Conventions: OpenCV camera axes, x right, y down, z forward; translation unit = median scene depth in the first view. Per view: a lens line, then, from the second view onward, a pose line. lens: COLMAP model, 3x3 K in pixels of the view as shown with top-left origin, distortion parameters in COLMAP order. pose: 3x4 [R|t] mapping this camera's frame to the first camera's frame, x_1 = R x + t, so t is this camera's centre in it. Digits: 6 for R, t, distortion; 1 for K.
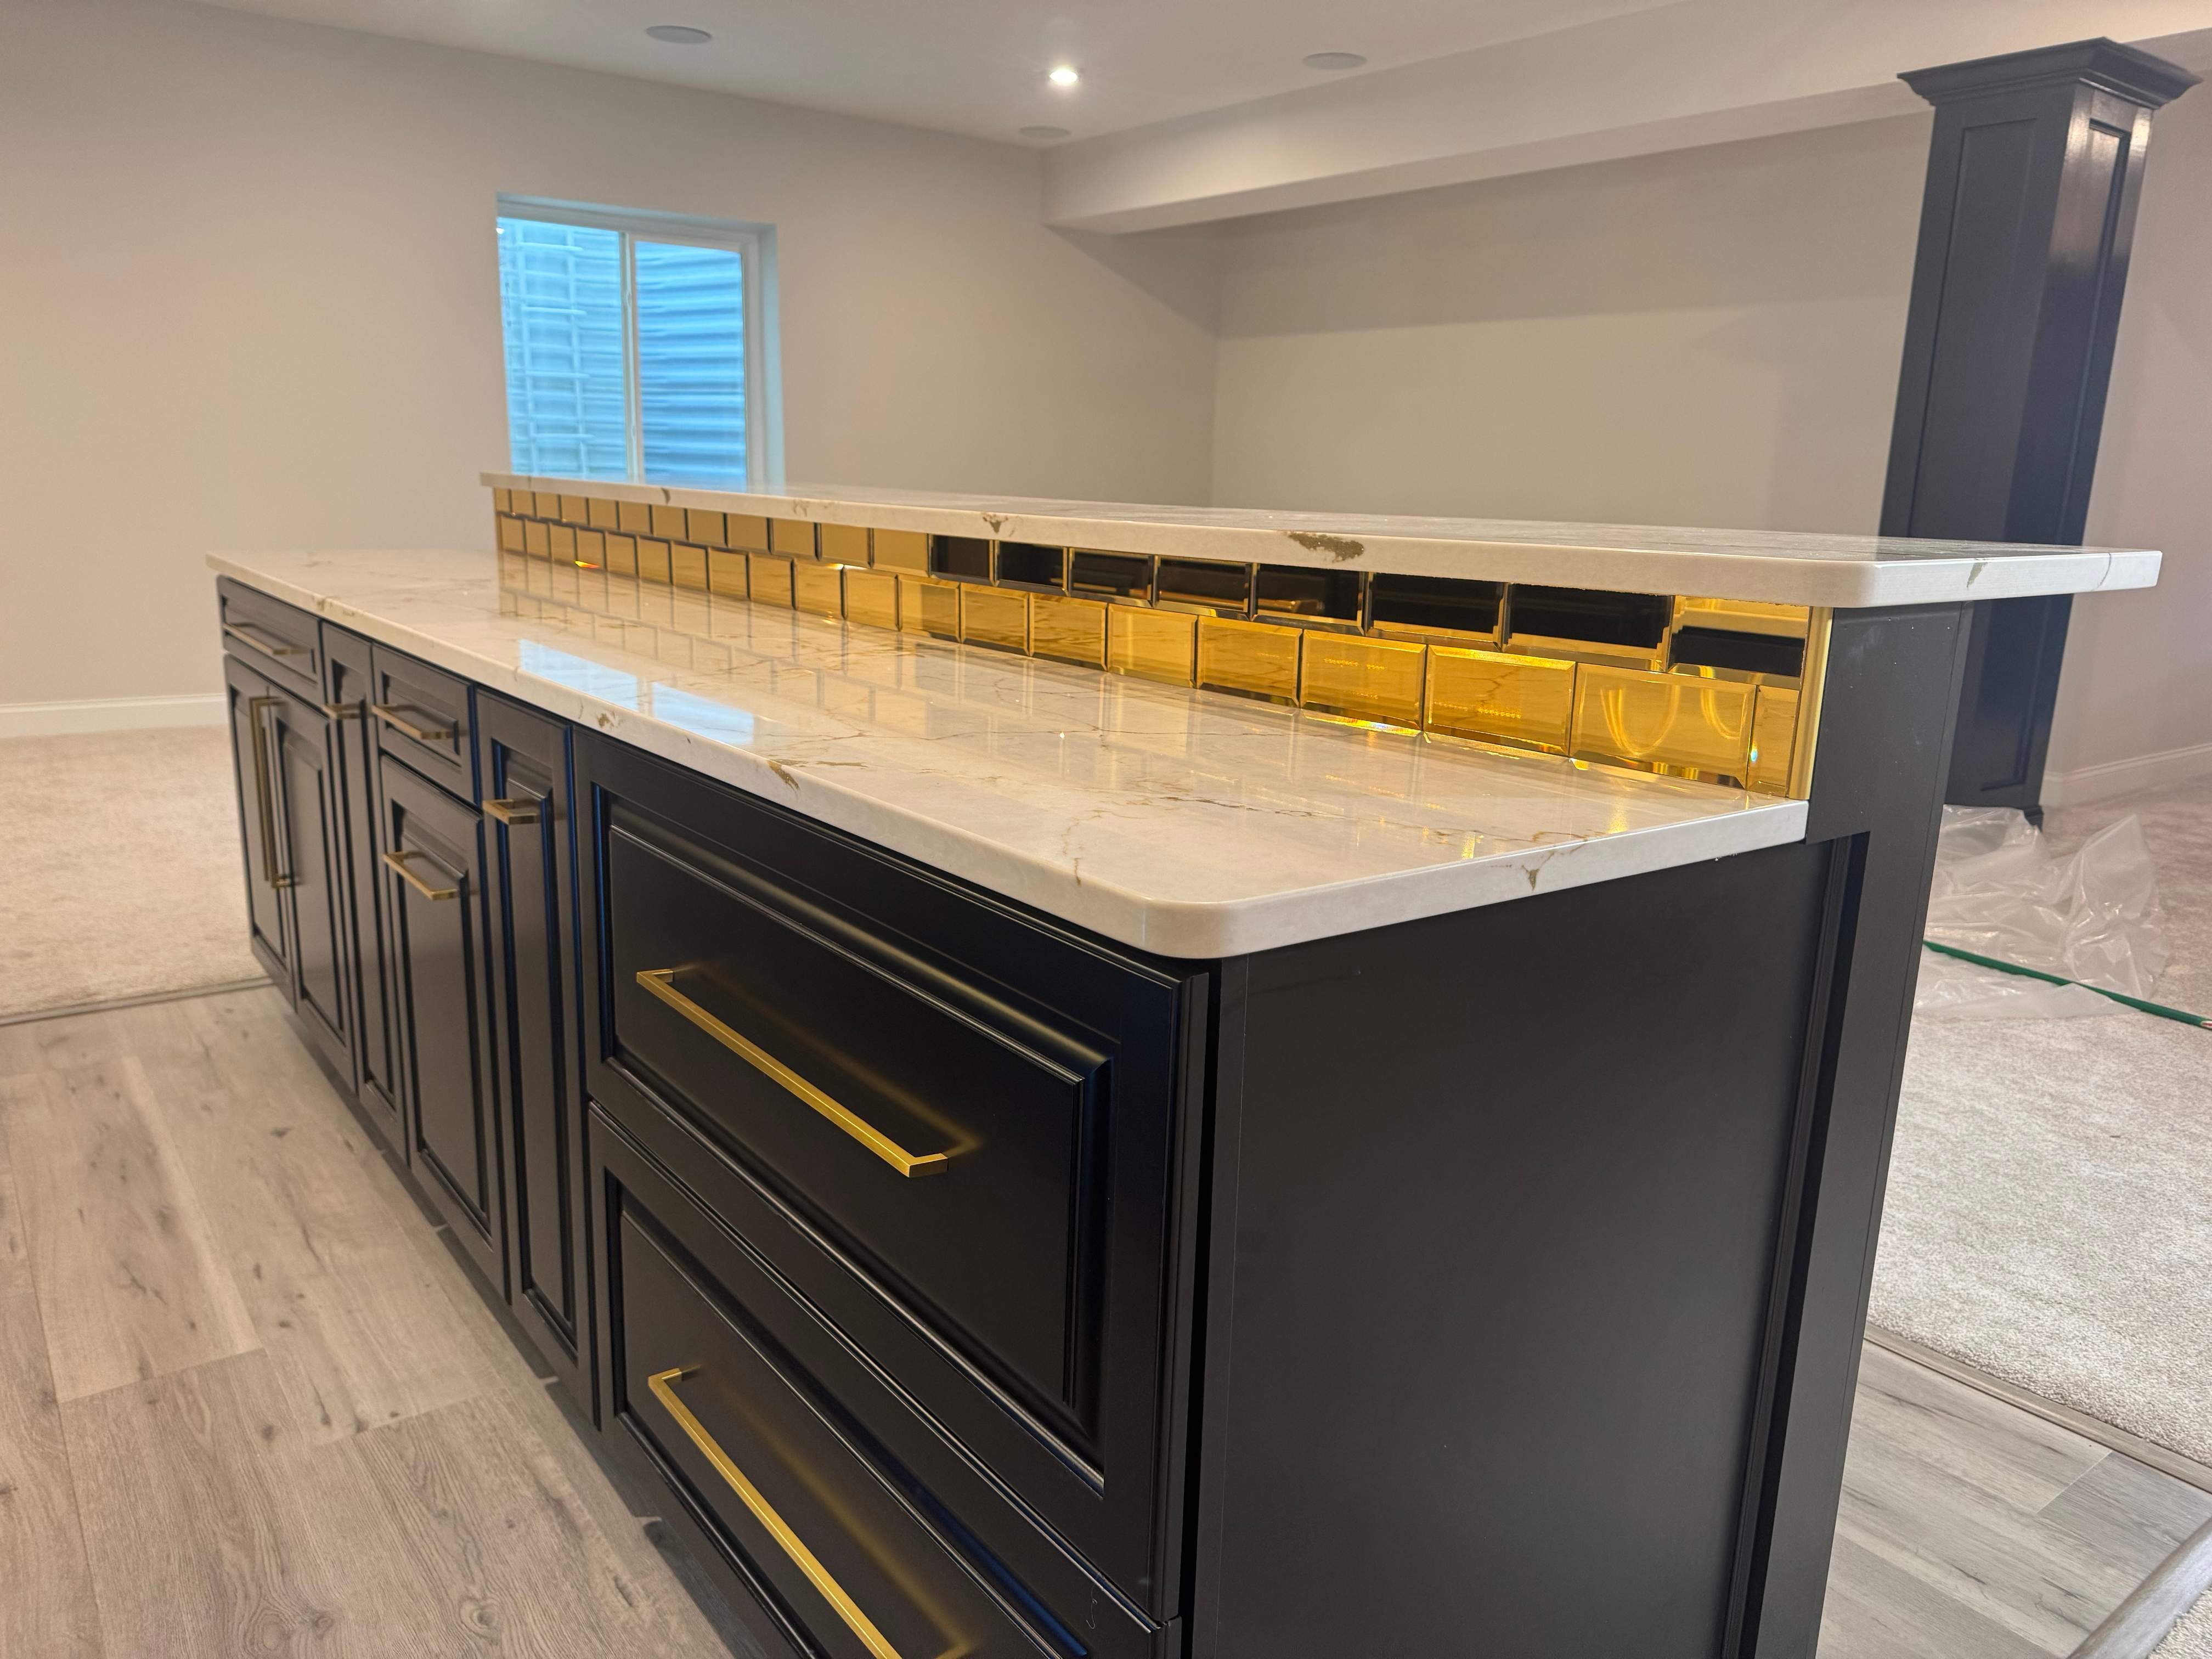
lens RADIAL K [[1565.6, 0, 1155.8], [0, 1565.6, 834.4], [0, 0, 1]] dist [0.034422, -0.045111]
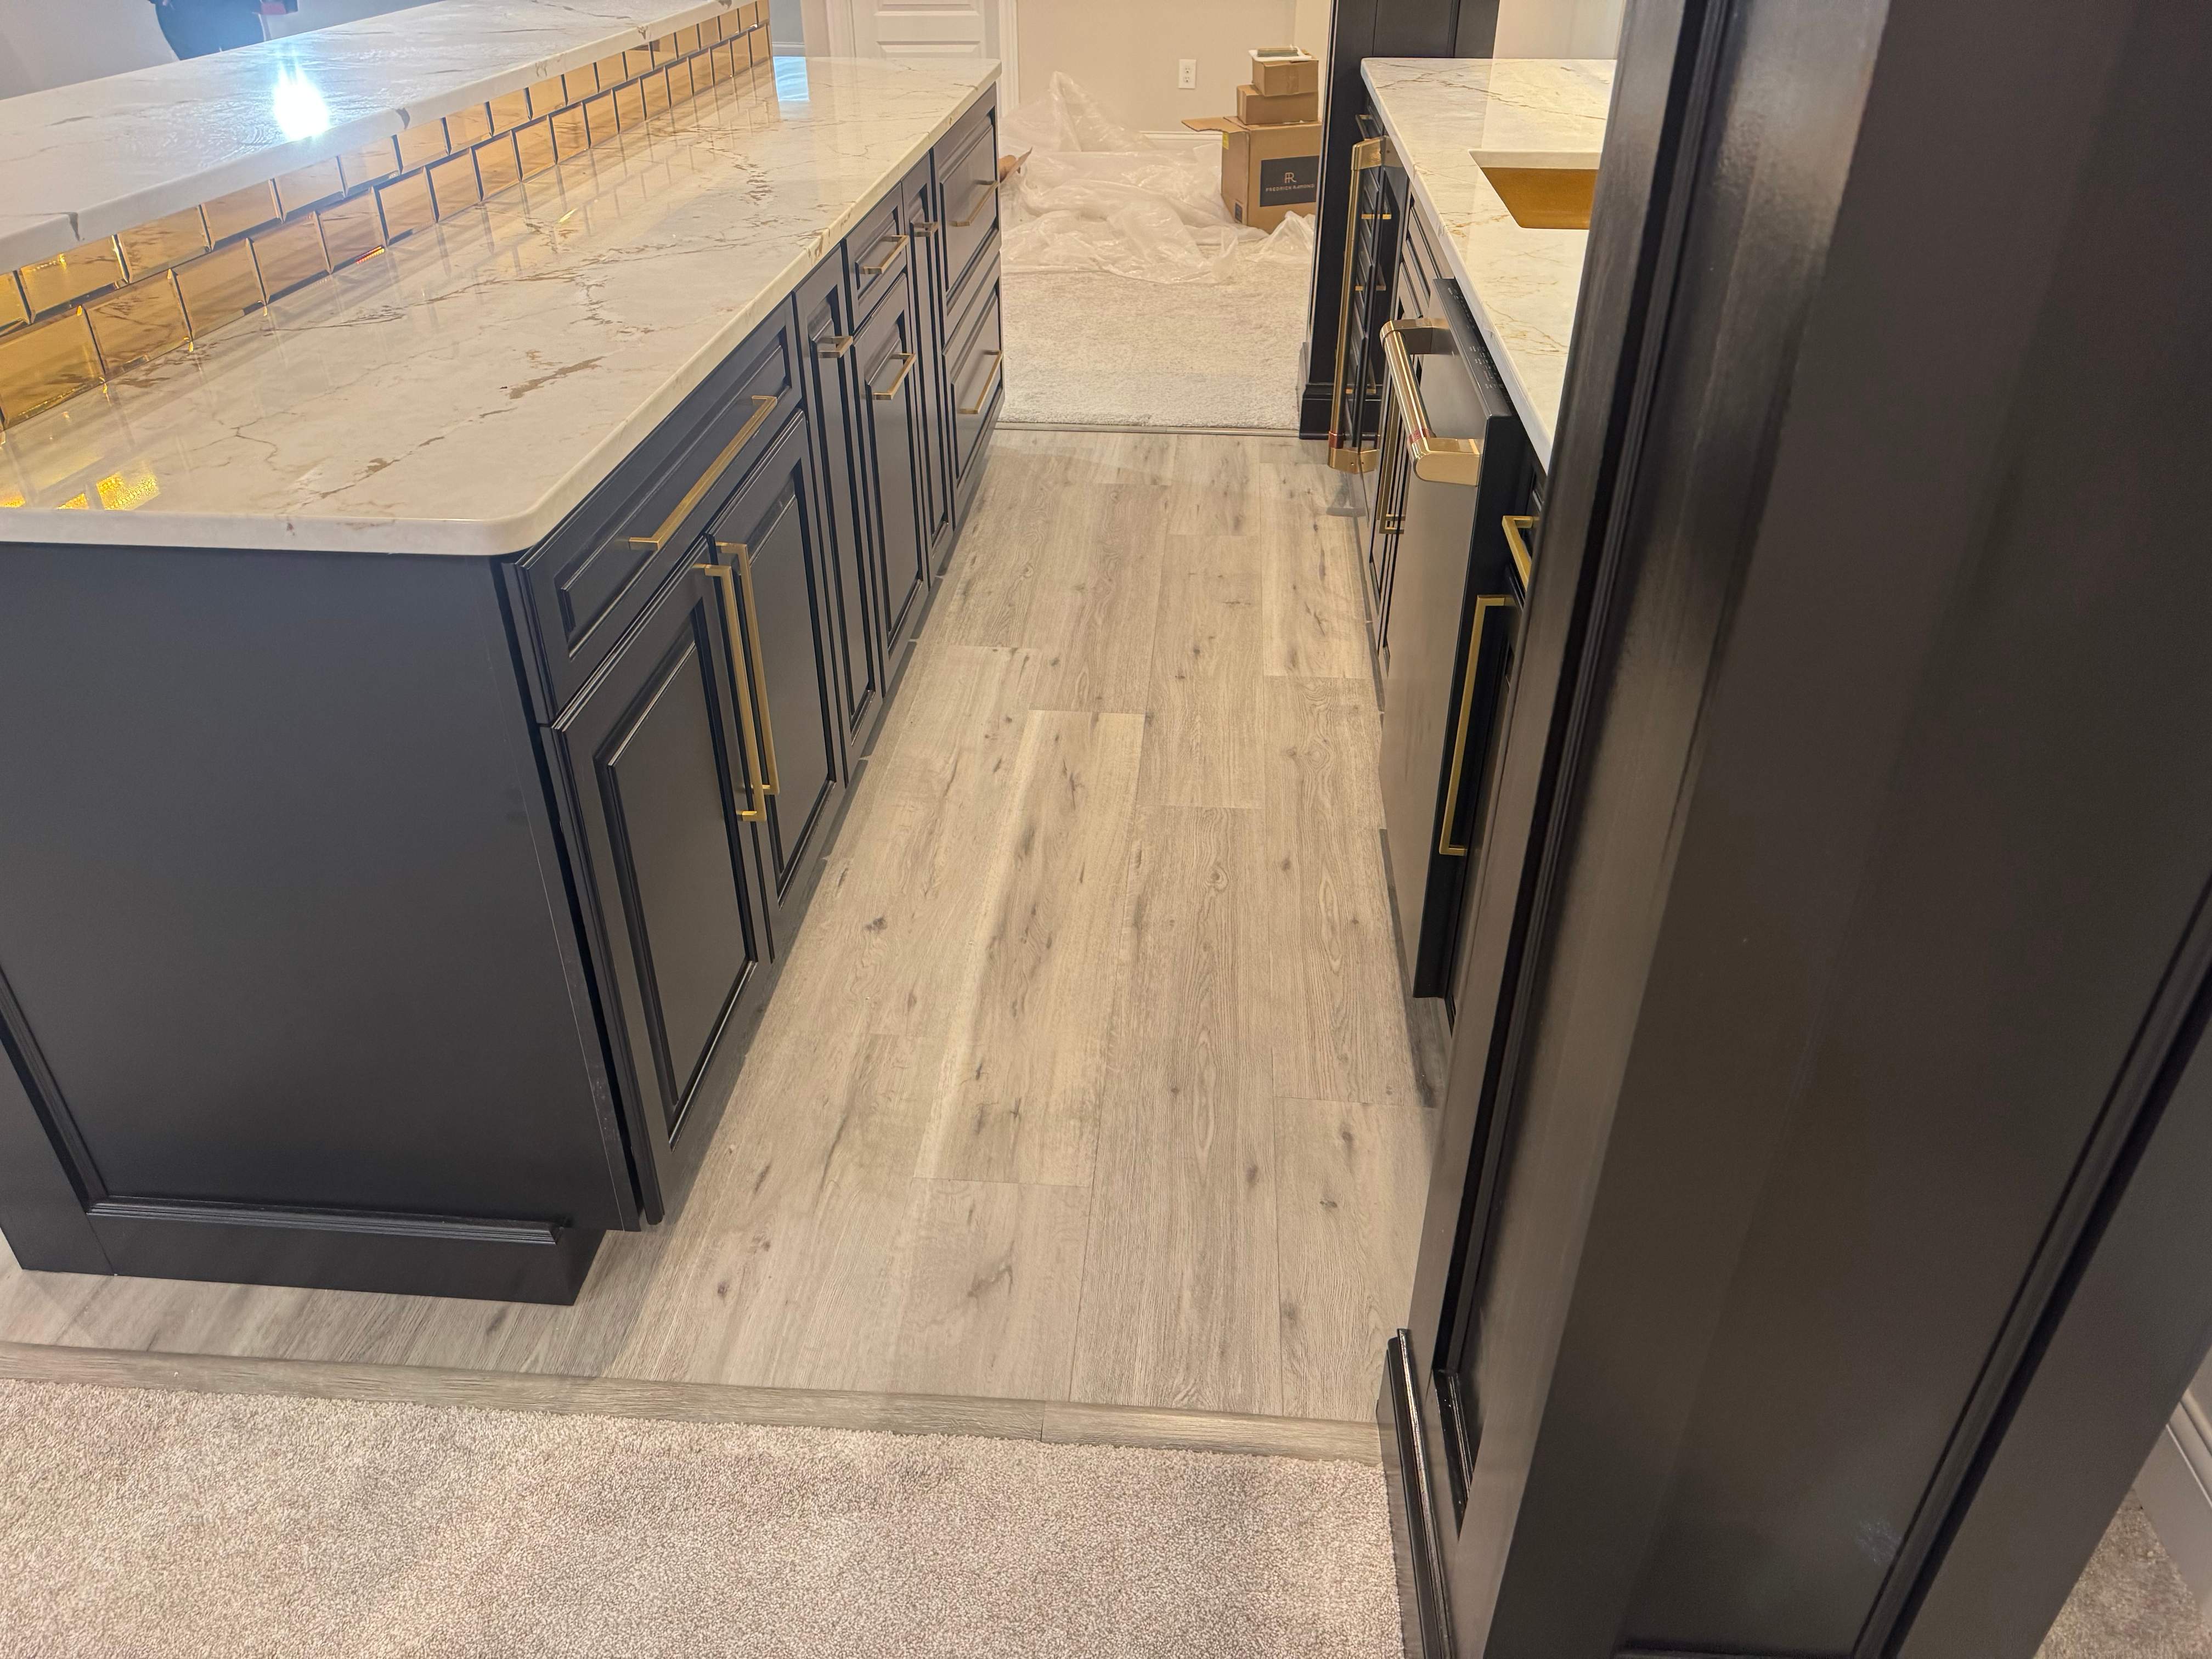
lens RADIAL K [[1565.6, 0, 1115.3], [0, 1565.6, 827.2], [0, 0, 1]] dist [0.034422, -0.045111]
pose [[-0.737918, -0.391724, 0.549571, -1.333452], [0.123401, 0.722270, 0.680513, -0.522729], [-0.663512, 0.569981, -0.484637, 1.556401]]
